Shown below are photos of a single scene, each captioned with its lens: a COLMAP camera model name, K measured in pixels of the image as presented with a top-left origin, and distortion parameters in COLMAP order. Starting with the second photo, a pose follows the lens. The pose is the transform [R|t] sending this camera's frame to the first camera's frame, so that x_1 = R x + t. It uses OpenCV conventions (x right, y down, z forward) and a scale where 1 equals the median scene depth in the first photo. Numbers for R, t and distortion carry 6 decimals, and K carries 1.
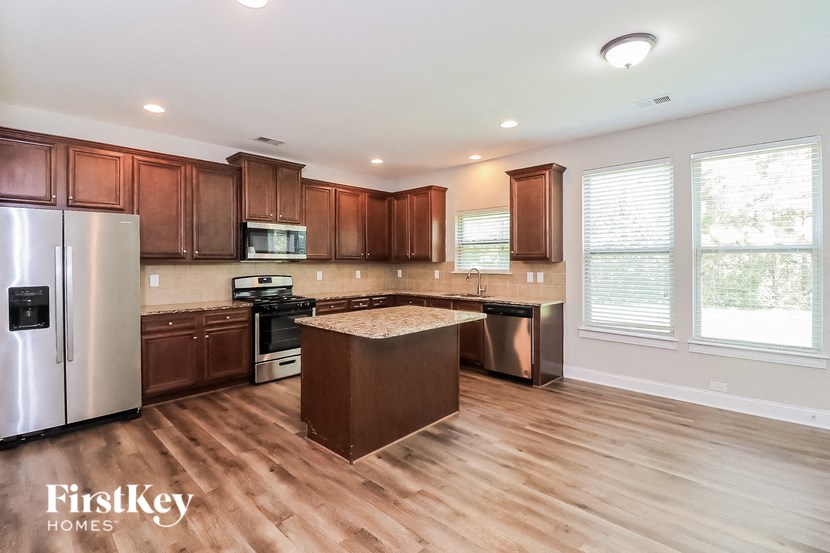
lens RADIAL K [[385.5, 0, 412.0], [0, 385.5, 272.1], [0, 0, 1]] dist [-0.013158, -0.000196]
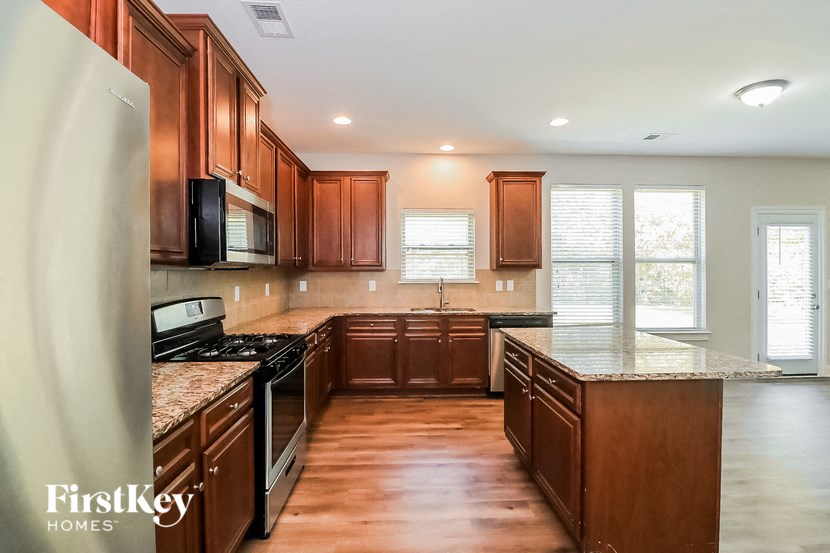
lens RADIAL K [[385.5, 0, 412.0], [0, 385.5, 272.1], [0, 0, 1]] dist [-0.013158, -0.000196]
pose [[0.708320, -0.000026, 0.705892, -0.545885], [0.018334, 0.999663, -0.018360, -0.007244], [-0.705654, 0.025947, 0.708082, 0.494574]]
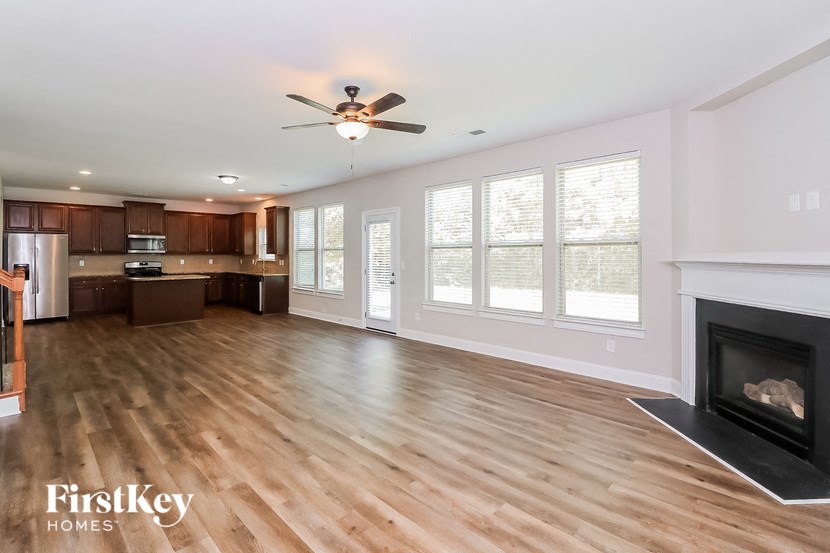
lens RADIAL K [[393.3, 0, 413.8], [0, 393.3, 262.7], [0, 0, 1]] dist [-0.012293, -0.000322]
pose [[0.999592, 0.001012, -0.028537, 1.069246], [-0.001077, 0.999997, -0.002248, 0.018608], [0.028535, 0.002278, 0.999590, -0.963744]]
